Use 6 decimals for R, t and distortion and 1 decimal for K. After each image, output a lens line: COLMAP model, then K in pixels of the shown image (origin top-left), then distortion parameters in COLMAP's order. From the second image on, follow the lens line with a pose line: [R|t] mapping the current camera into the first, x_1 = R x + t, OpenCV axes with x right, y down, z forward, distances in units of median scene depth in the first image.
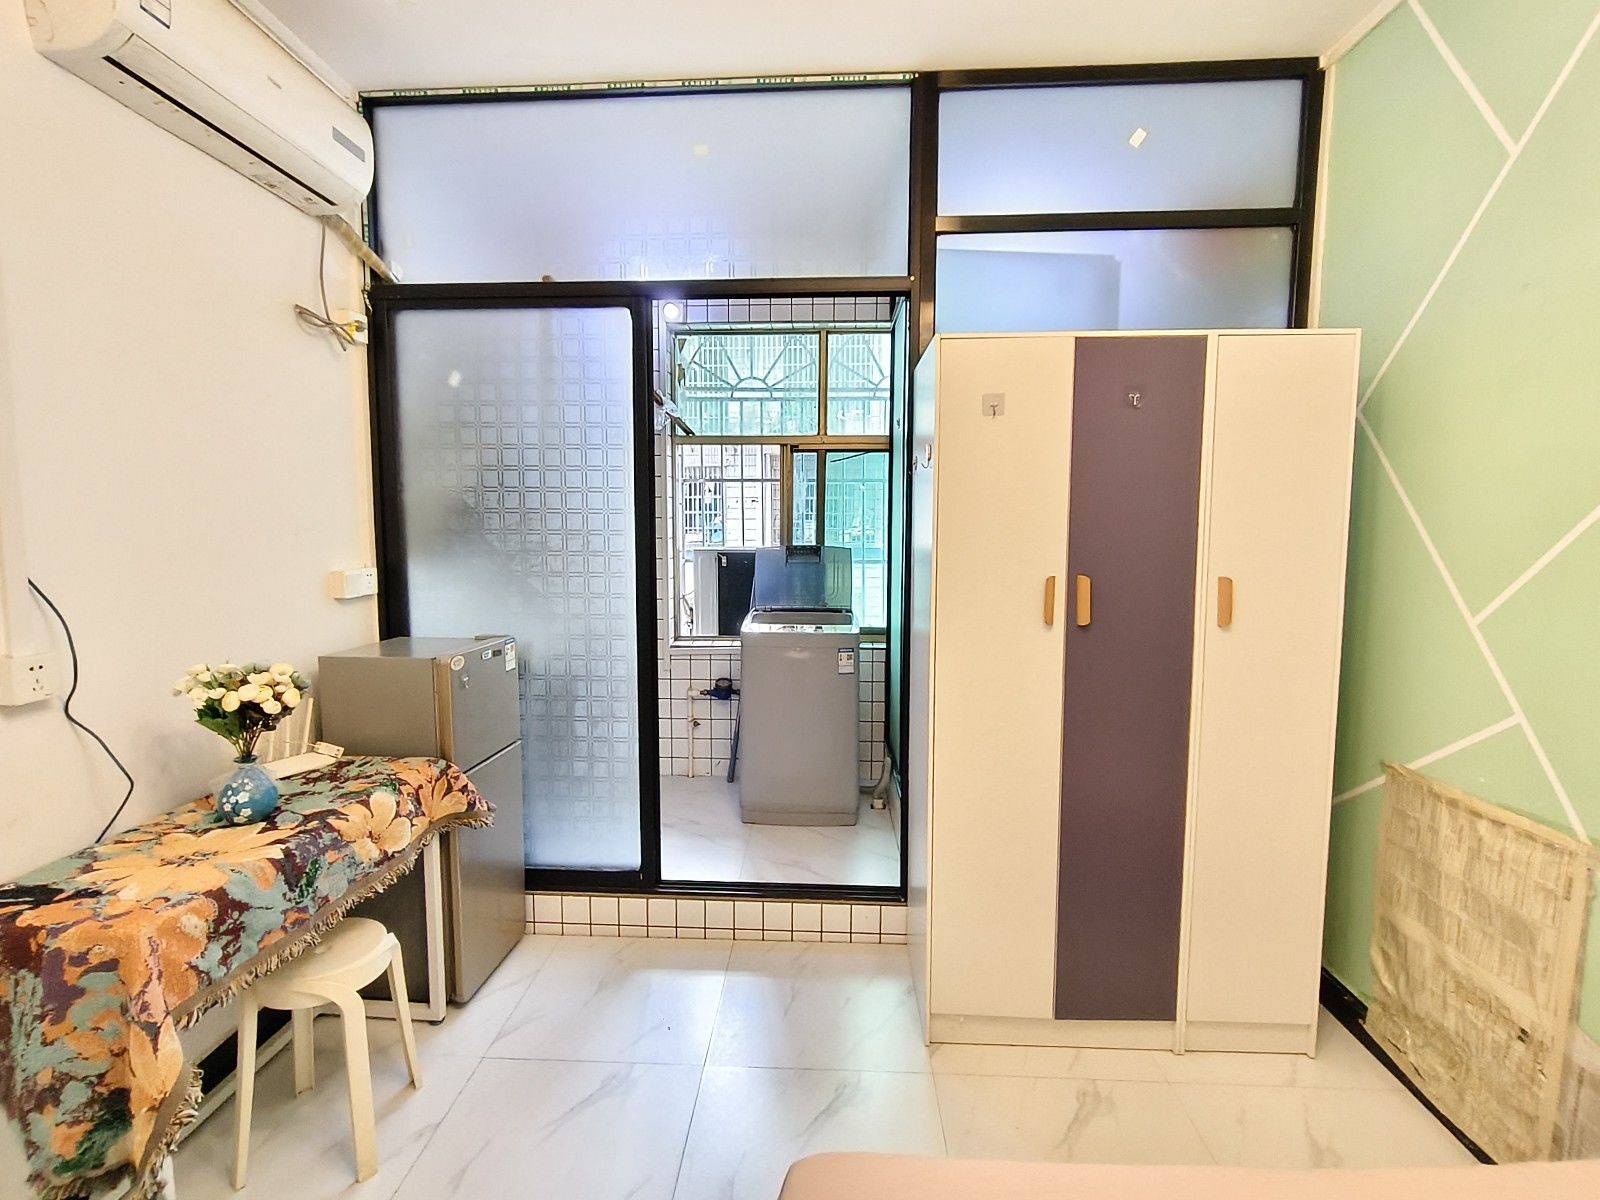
lens RADIAL K [[756.6, 0, 793.4], [0, 756.6, 591.4], [0, 0, 1]] dist [-0.001413, -0.000518]
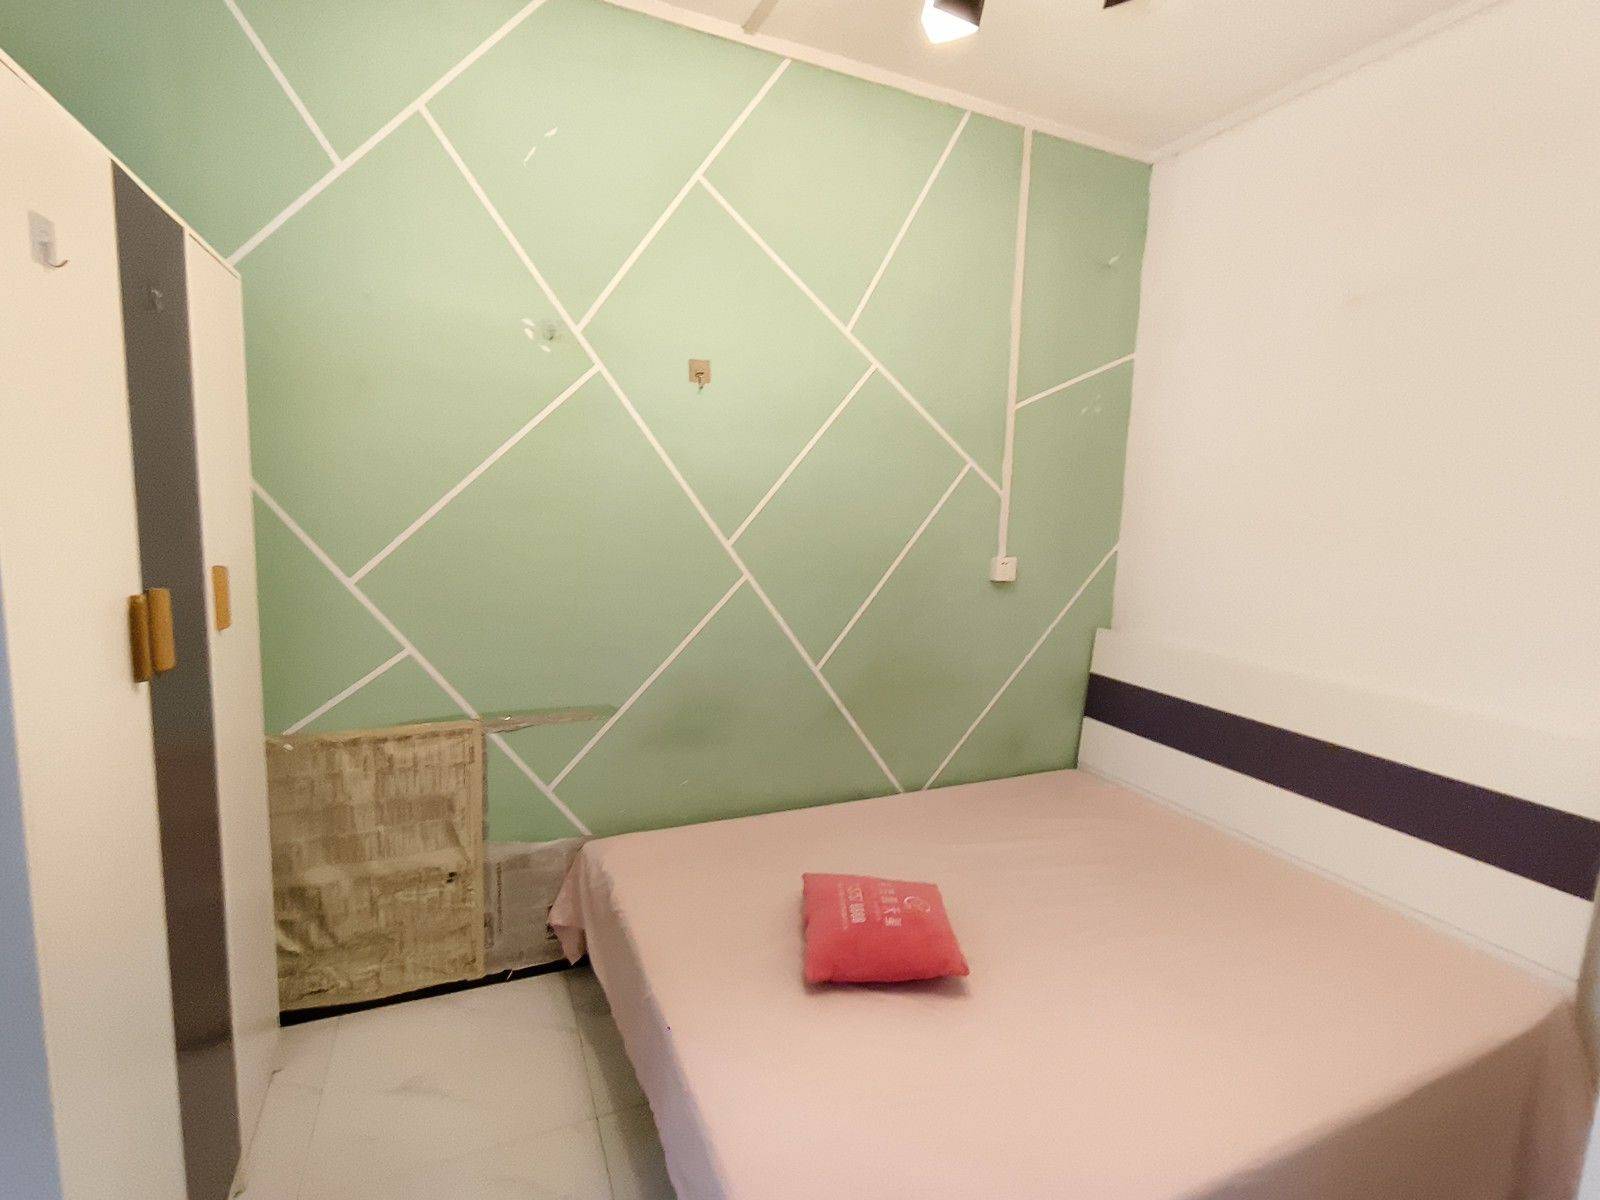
lens RADIAL K [[756.6, 0, 793.4], [0, 756.6, 591.4], [0, 0, 1]] dist [-0.001413, -0.000518]
pose [[-0.441620, -0.124325, 0.888547, -0.366420], [0.049547, 0.985462, 0.162511, -0.087517], [-0.895833, 0.115792, -0.429040, 0.801410]]
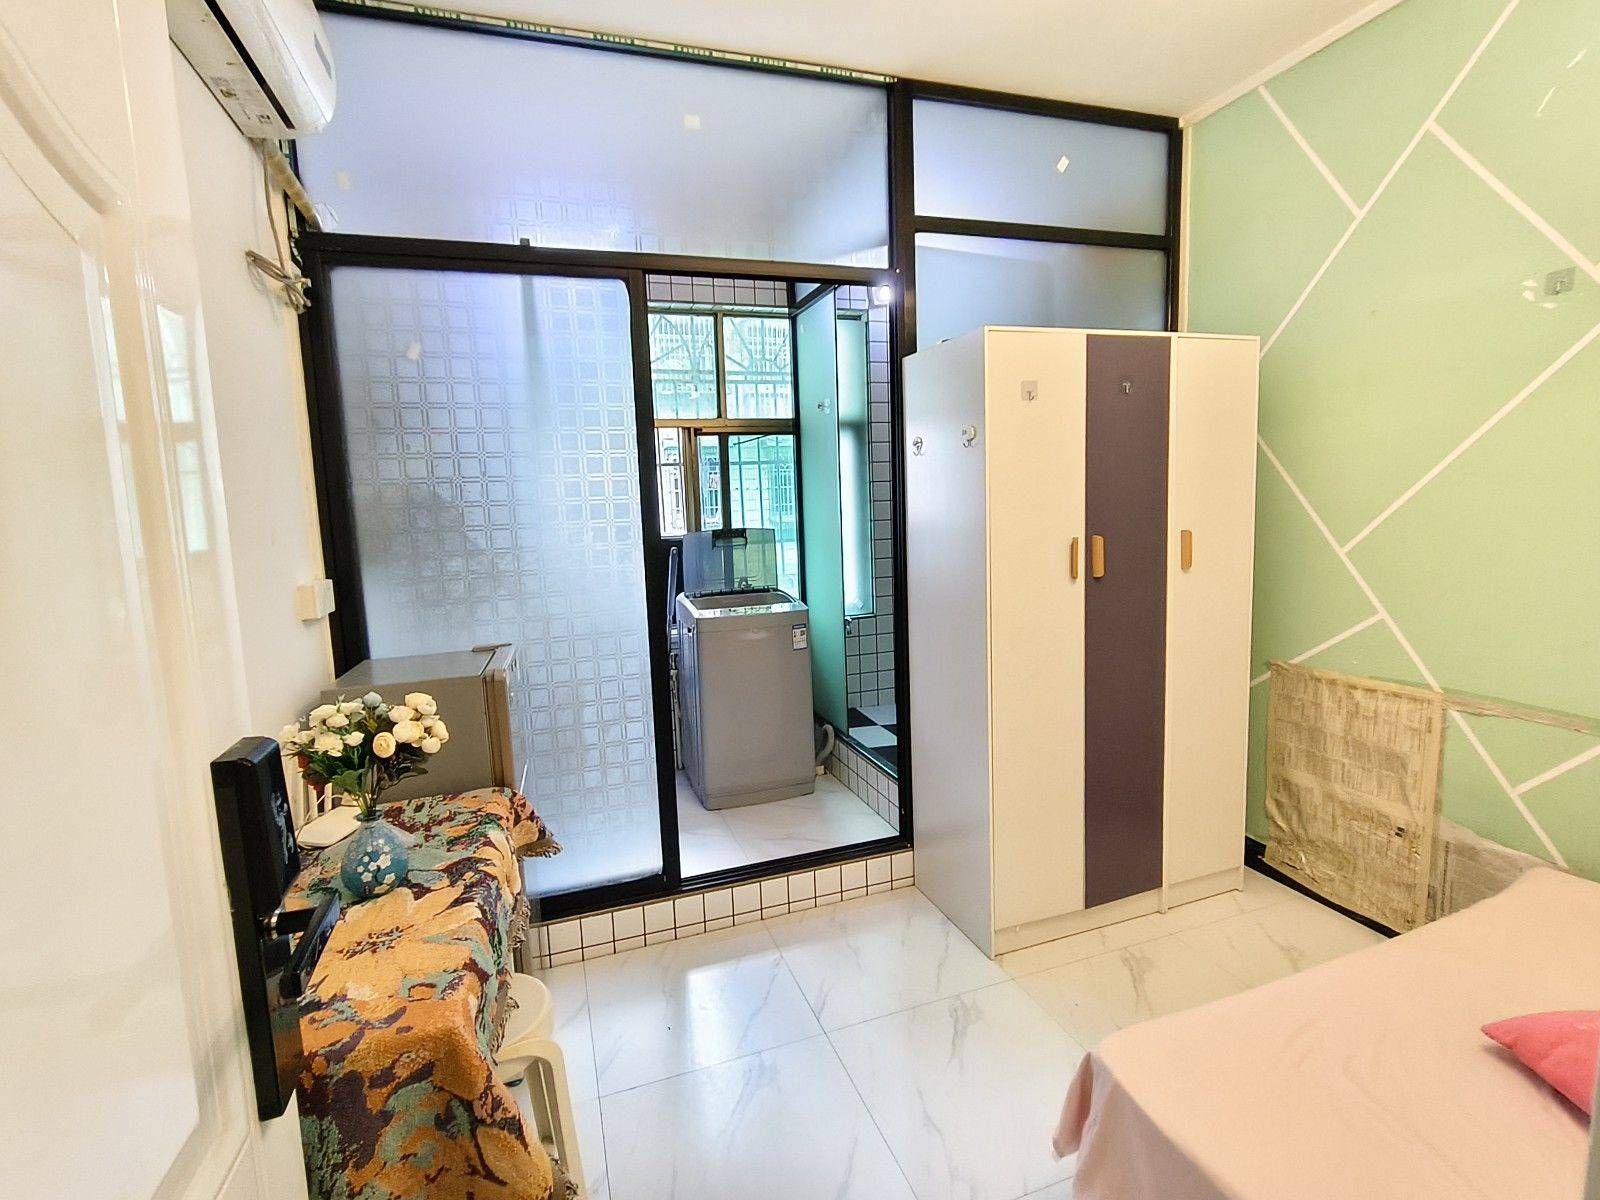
lens RADIAL K [[756.6, 0, 793.4], [0, 756.6, 591.4], [0, 0, 1]] dist [-0.001413, -0.000518]
pose [[0.926064, -0.083907, 0.367919, -0.505376], [0.076456, 0.996465, 0.034810, -0.011058], [-0.369540, -0.004107, 0.929206, 0.065656]]
